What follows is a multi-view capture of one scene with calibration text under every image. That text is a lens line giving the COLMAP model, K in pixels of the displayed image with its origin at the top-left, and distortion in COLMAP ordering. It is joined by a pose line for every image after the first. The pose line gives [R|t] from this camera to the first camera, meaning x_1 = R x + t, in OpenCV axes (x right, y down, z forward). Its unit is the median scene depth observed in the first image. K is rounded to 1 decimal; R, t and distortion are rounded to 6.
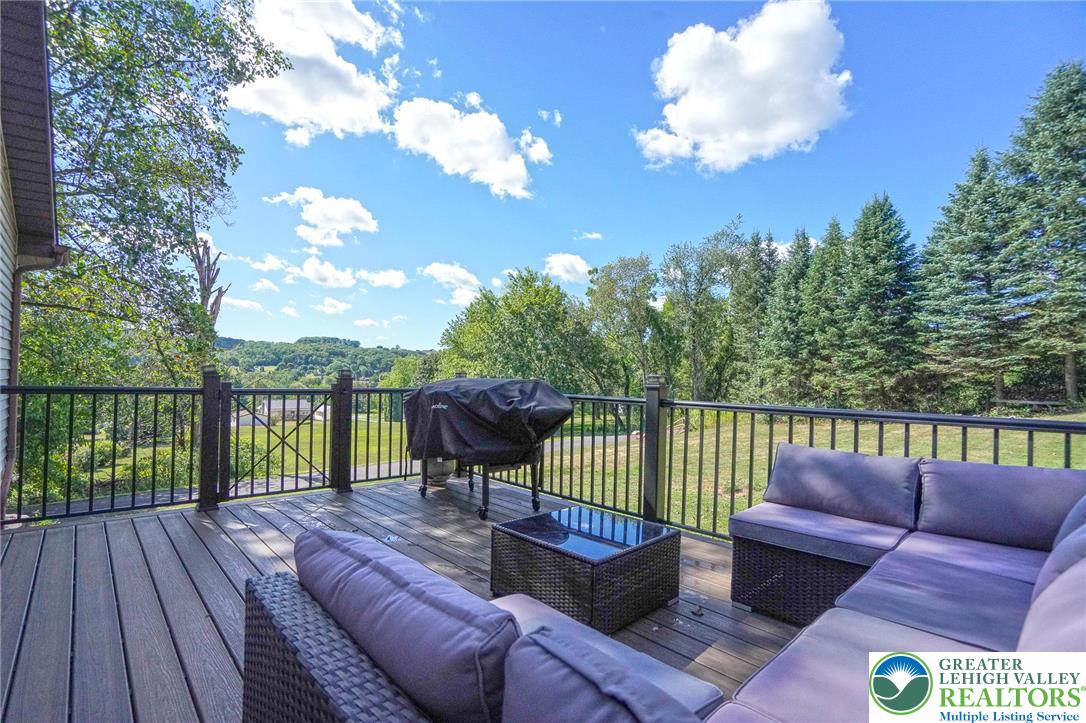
lens RADIAL K [[505.8, 0, 539.3], [0, 505.8, 362.9], [0, 0, 1]] dist [-0.067086, 0.023056]
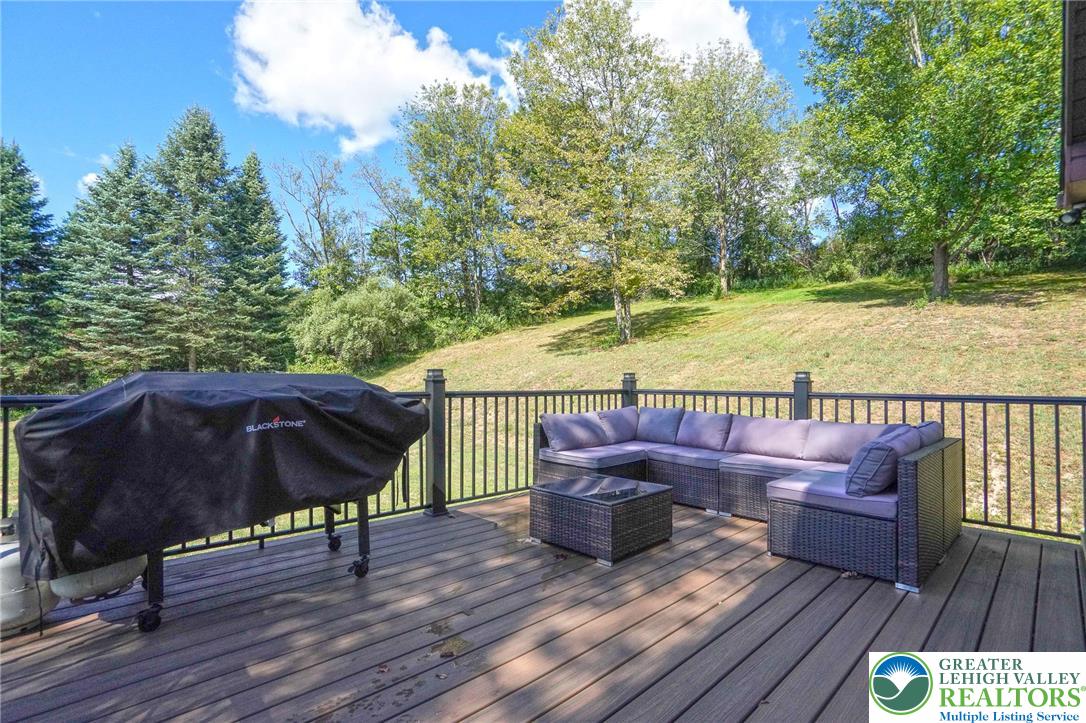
lens RADIAL K [[505.8, 0, 539.3], [0, 505.8, 362.9], [0, 0, 1]] dist [-0.067086, 0.023056]
pose [[-0.023093, 0.008715, 0.999695, -0.142537], [-0.037189, 0.999262, -0.009570, 0.001820], [-0.999041, -0.037398, -0.022752, 0.132010]]
